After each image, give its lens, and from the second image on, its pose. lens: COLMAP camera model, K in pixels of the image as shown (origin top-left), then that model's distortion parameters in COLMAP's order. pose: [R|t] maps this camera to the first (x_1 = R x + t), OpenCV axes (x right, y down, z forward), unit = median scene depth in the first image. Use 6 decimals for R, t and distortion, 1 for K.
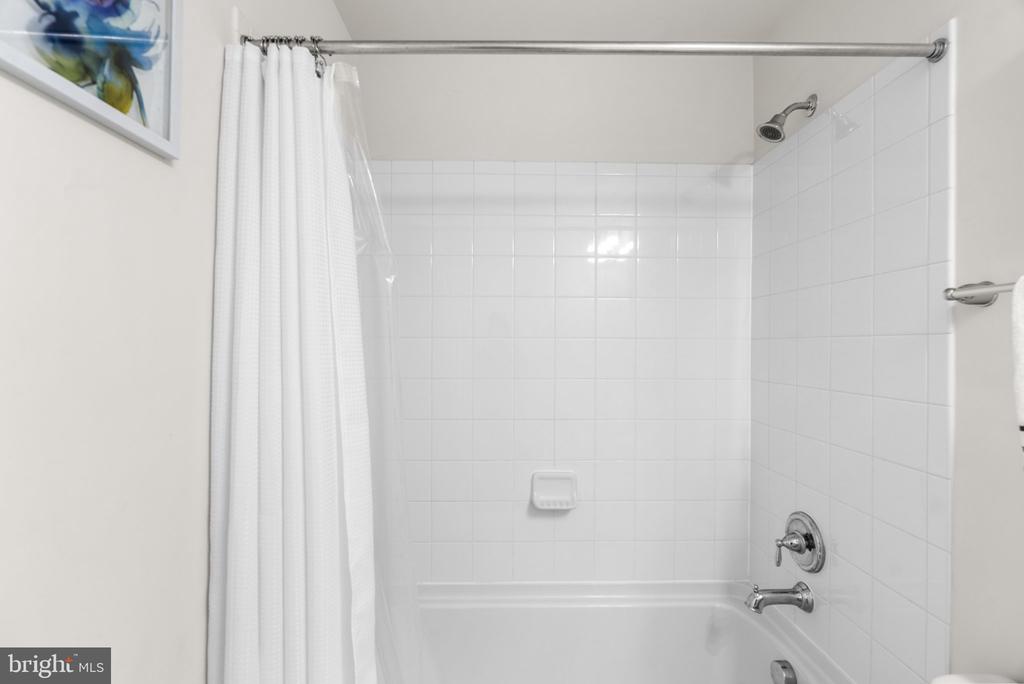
lens RADIAL K [[468.1, 0, 512.5], [0, 468.1, 348.6], [0, 0, 1]] dist [-0.002482, -0.000450]
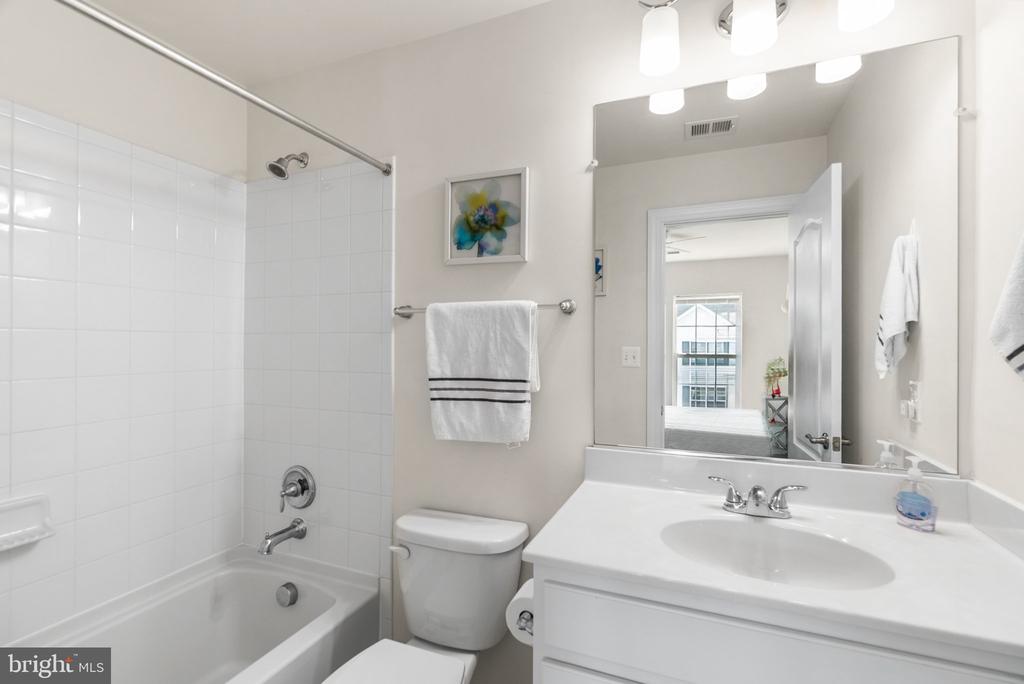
lens RADIAL K [[470.3, 0, 512.0], [0, 470.3, 342.0], [0, 0, 1]] dist [-0.003077, -0.000260]
pose [[0.398044, -0.000830, 0.917366, -0.357175], [0.000919, 0.999999, 0.000506, 0.001415], [-0.917366, 0.000642, 0.398045, -0.085812]]
